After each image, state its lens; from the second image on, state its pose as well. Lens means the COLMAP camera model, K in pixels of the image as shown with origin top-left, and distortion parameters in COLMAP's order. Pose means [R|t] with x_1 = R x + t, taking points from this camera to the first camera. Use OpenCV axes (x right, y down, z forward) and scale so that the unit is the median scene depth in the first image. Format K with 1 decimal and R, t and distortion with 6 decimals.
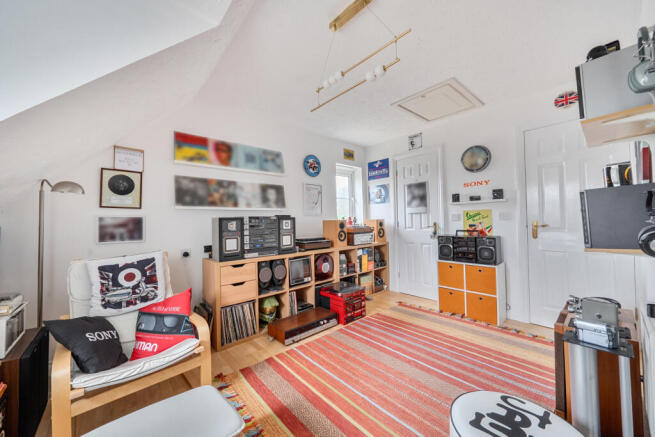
lens RADIAL K [[237.1, 0, 330.4], [0, 237.1, 218.7], [0, 0, 1]] dist [-0.003722, -0.000146]
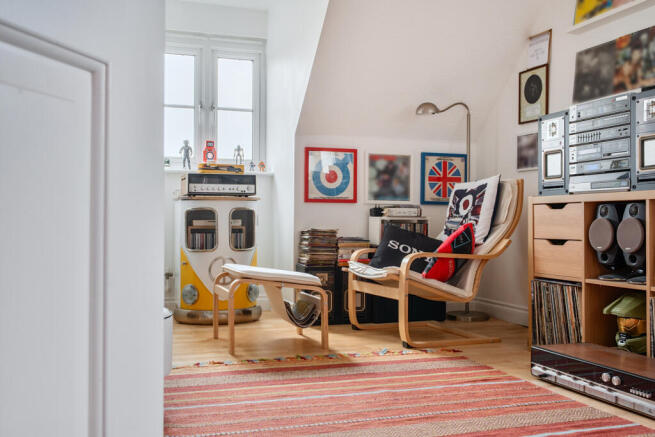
lens RADIAL K [[674.9, 0, 327.9], [0, 674.9, 218.3], [0, 0, 1]] dist [-0.021402, 0.000000]
pose [[-0.392733, 0.009263, -0.919606, 1.104767], [0.021277, 0.999773, 0.000984, 0.207955], [0.919406, -0.019180, -0.392841, 1.087408]]
